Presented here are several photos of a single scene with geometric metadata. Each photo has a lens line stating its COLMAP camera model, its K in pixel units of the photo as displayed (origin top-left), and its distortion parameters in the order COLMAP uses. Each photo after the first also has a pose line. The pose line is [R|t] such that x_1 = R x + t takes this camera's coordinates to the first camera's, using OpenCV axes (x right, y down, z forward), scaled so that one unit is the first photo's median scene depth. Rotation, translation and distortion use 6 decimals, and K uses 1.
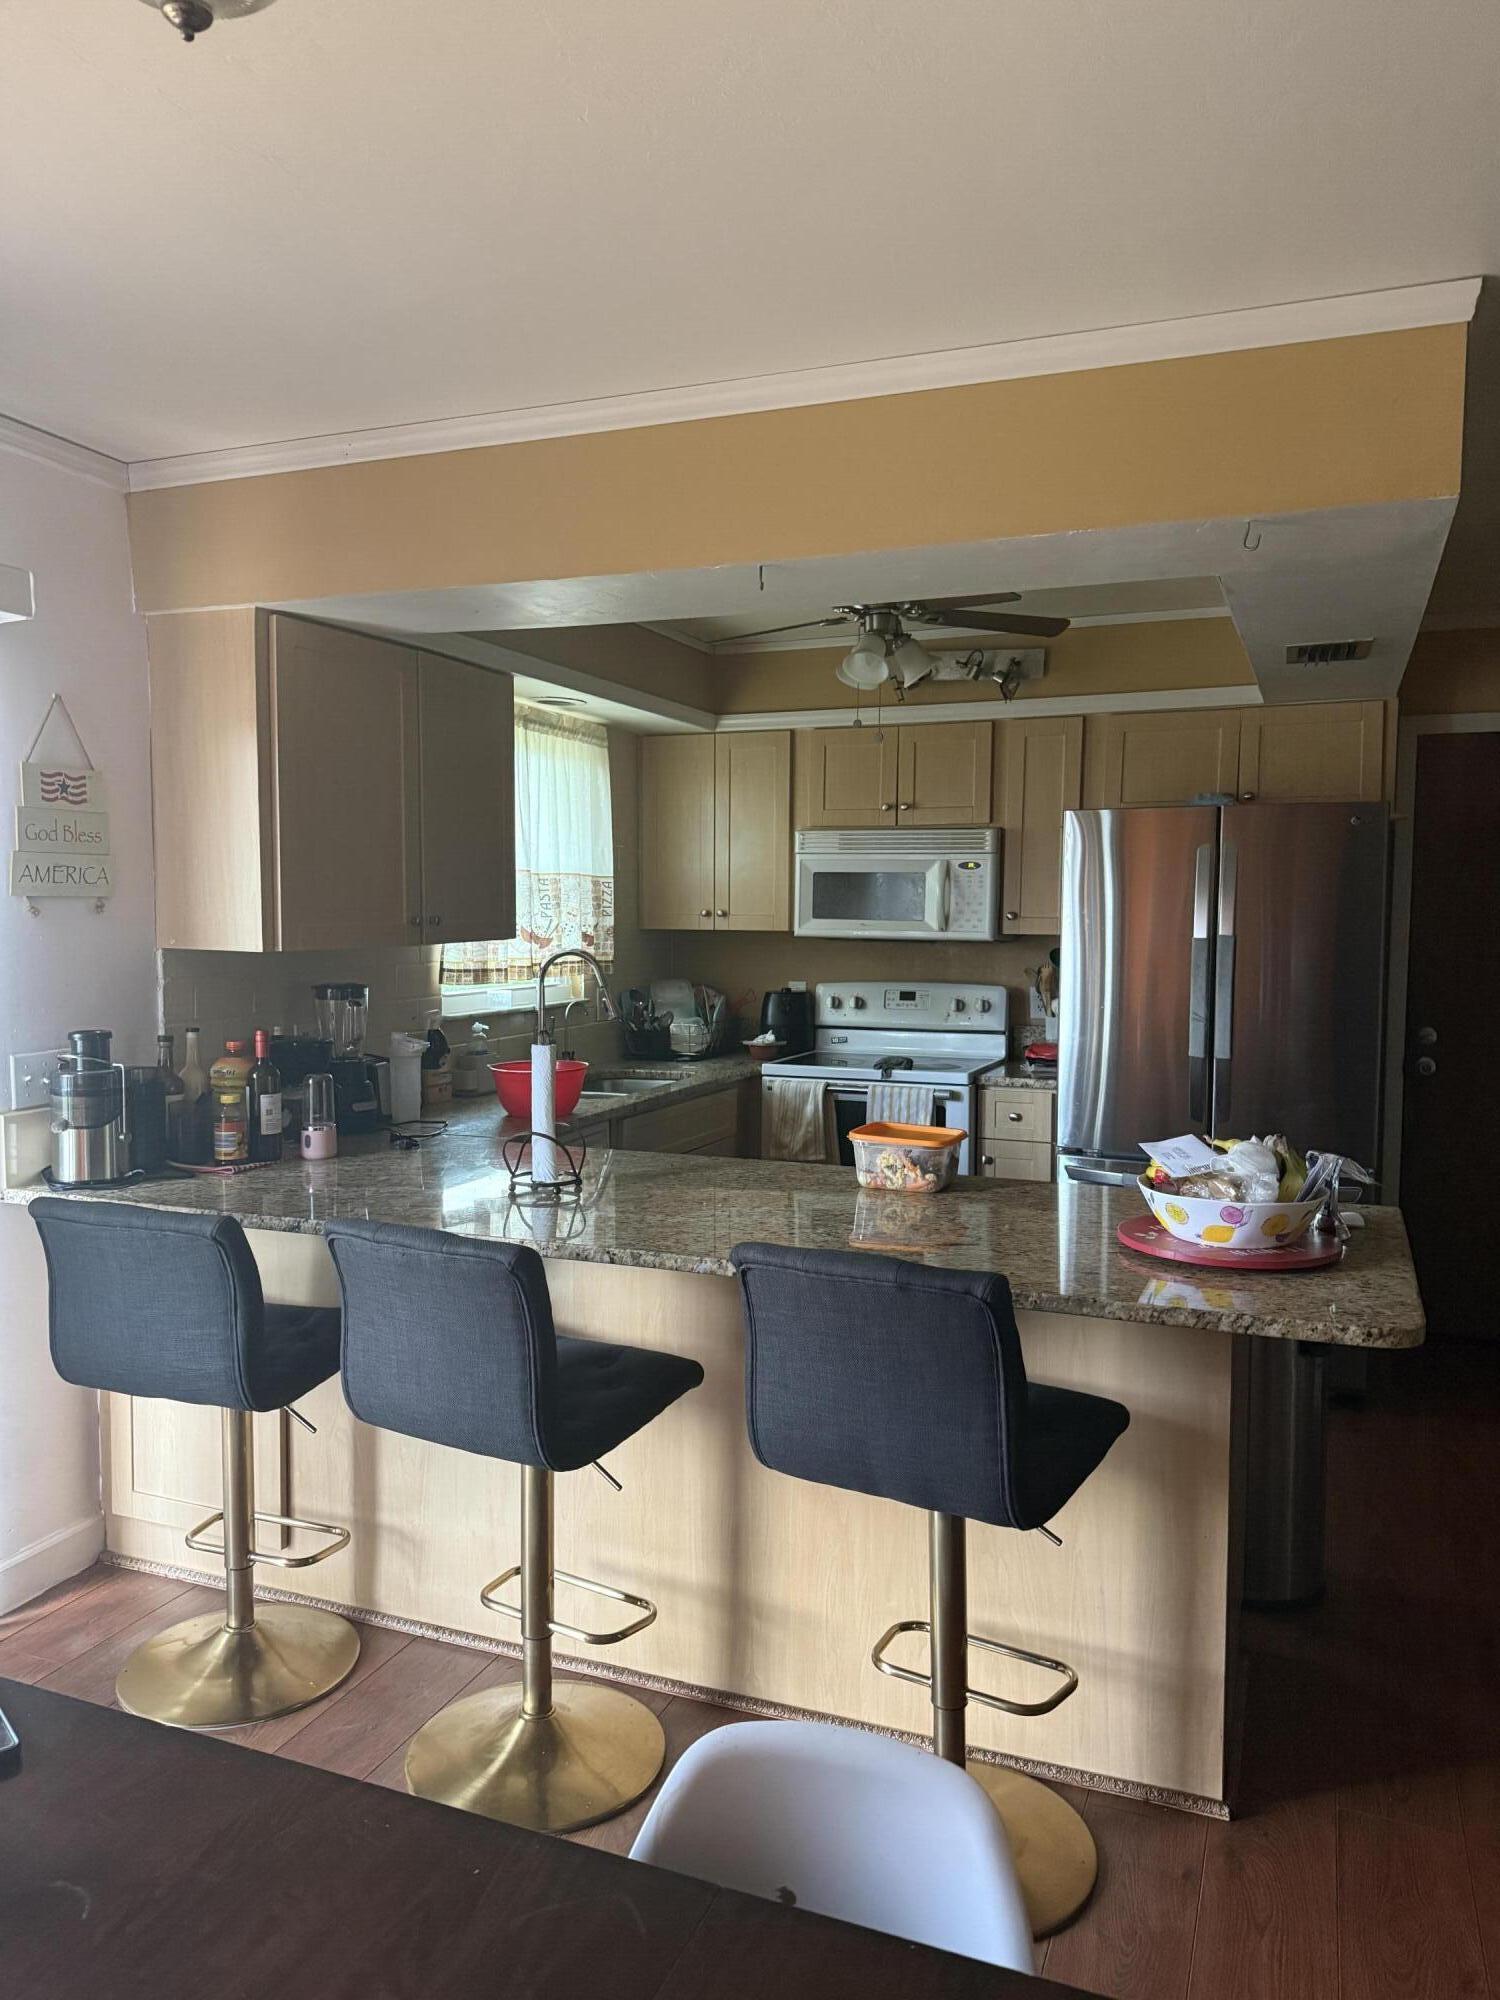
lens RADIAL K [[1403.6, 0, 739.7], [0, 1403.6, 998.9], [0, 0, 1]] dist [0.058013, -0.078073]
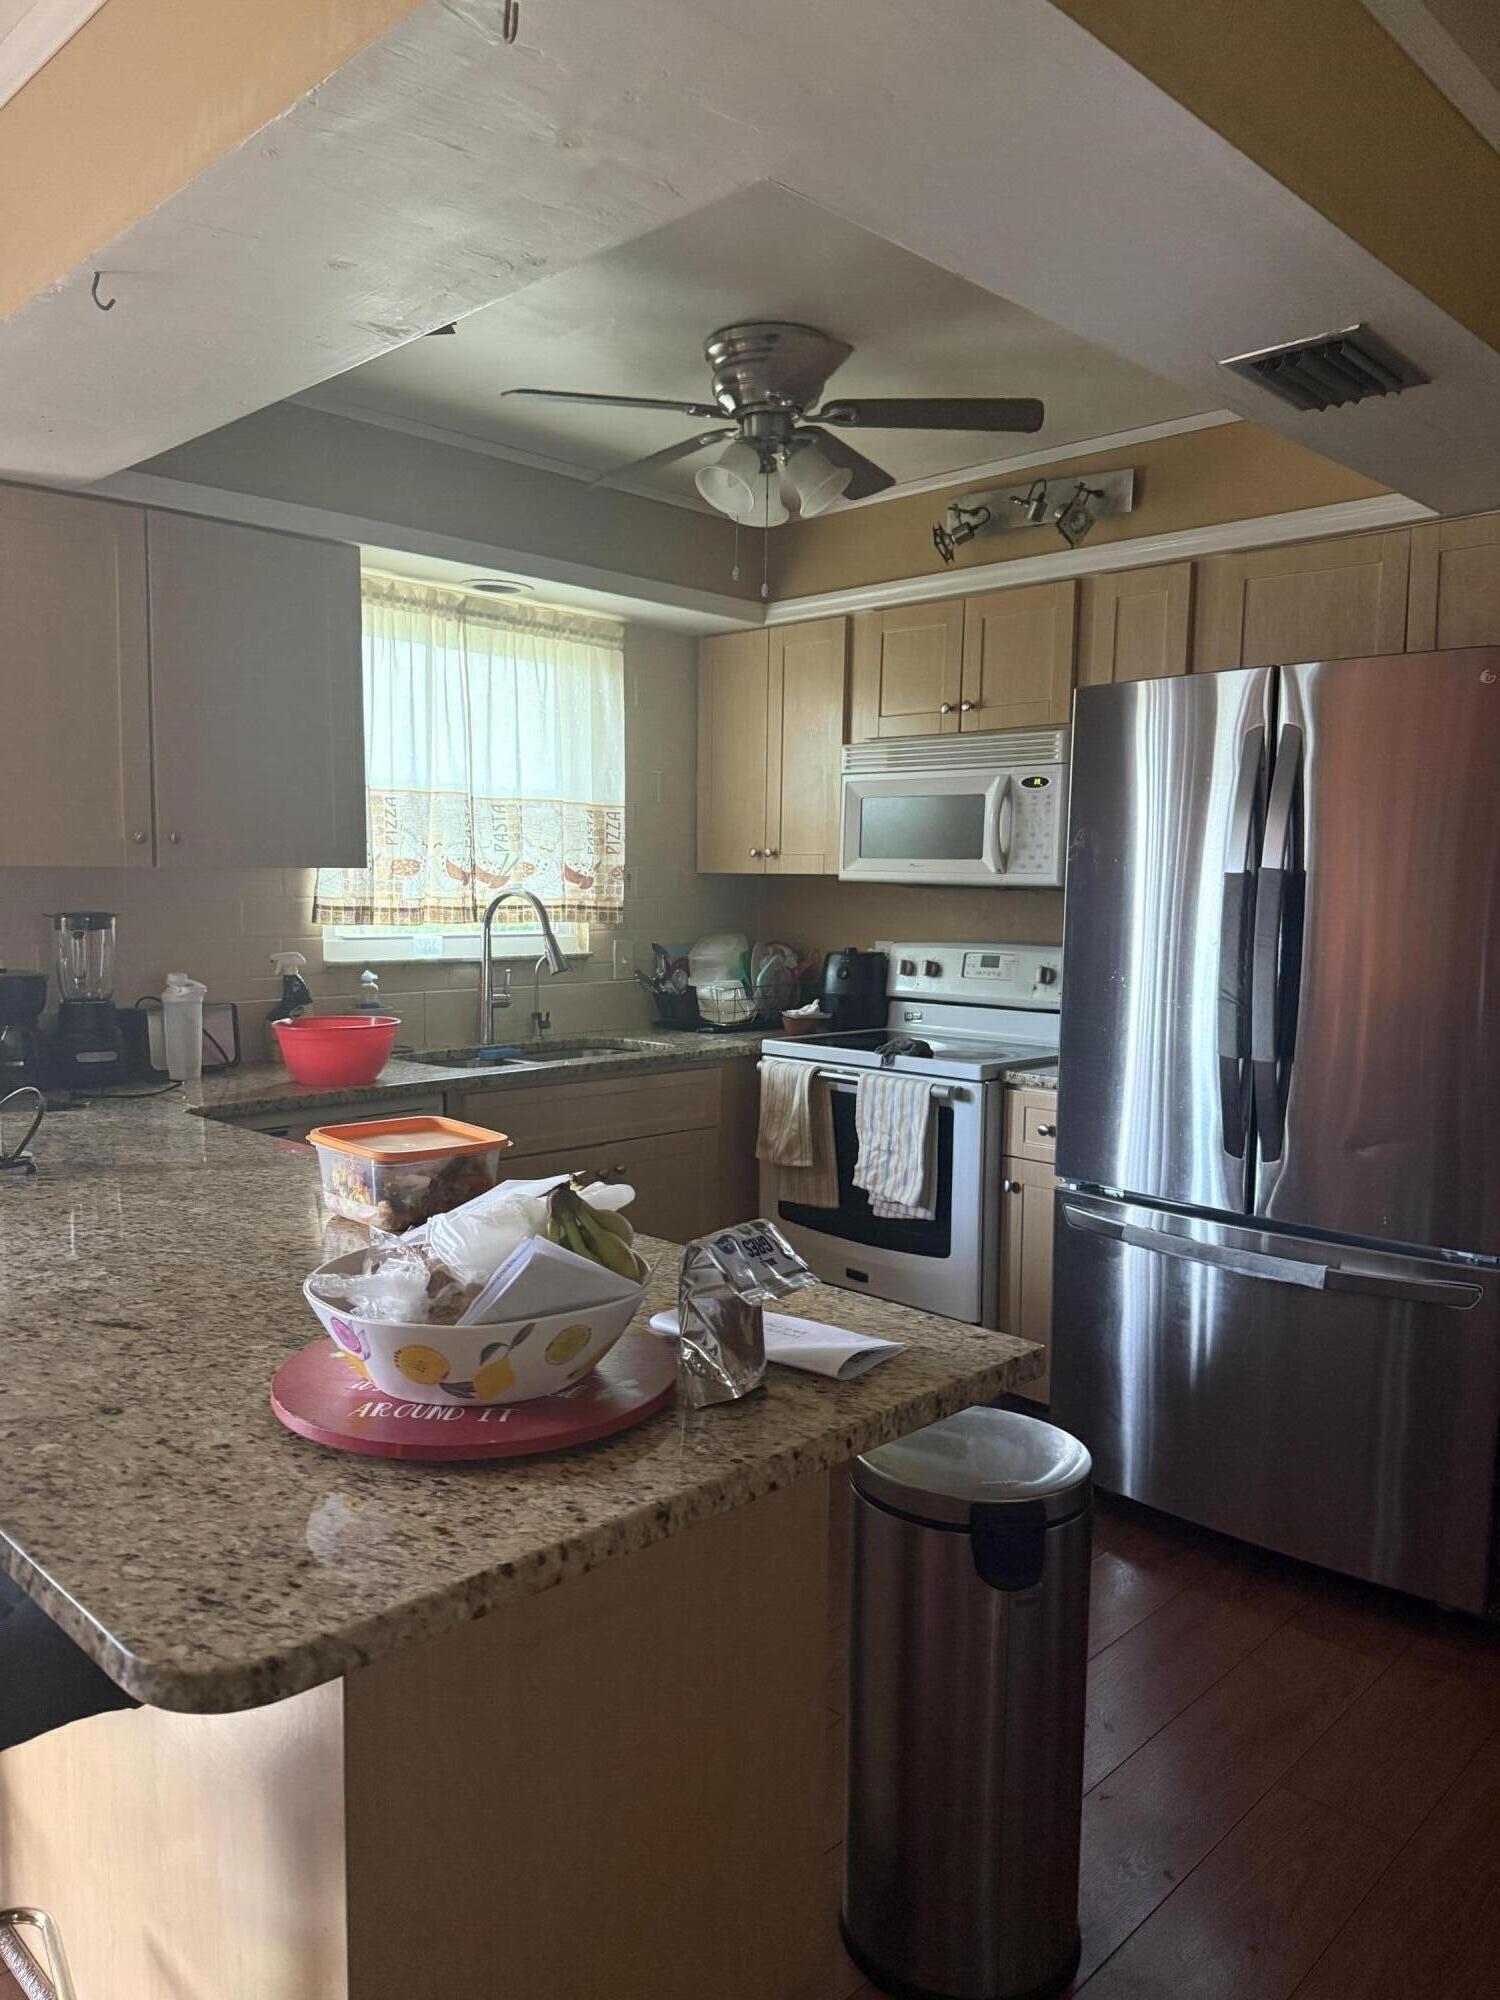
lens RADIAL K [[1403.6, 0, 750.5], [0, 1403.6, 1011.6], [0, 0, 1]] dist [0.058013, -0.078073]
pose [[0.927068, 0.042968, -0.372422, 0.310518], [-0.034407, 0.998969, 0.029608, 0.007568], [0.373310, -0.014635, 0.927591, 0.270571]]
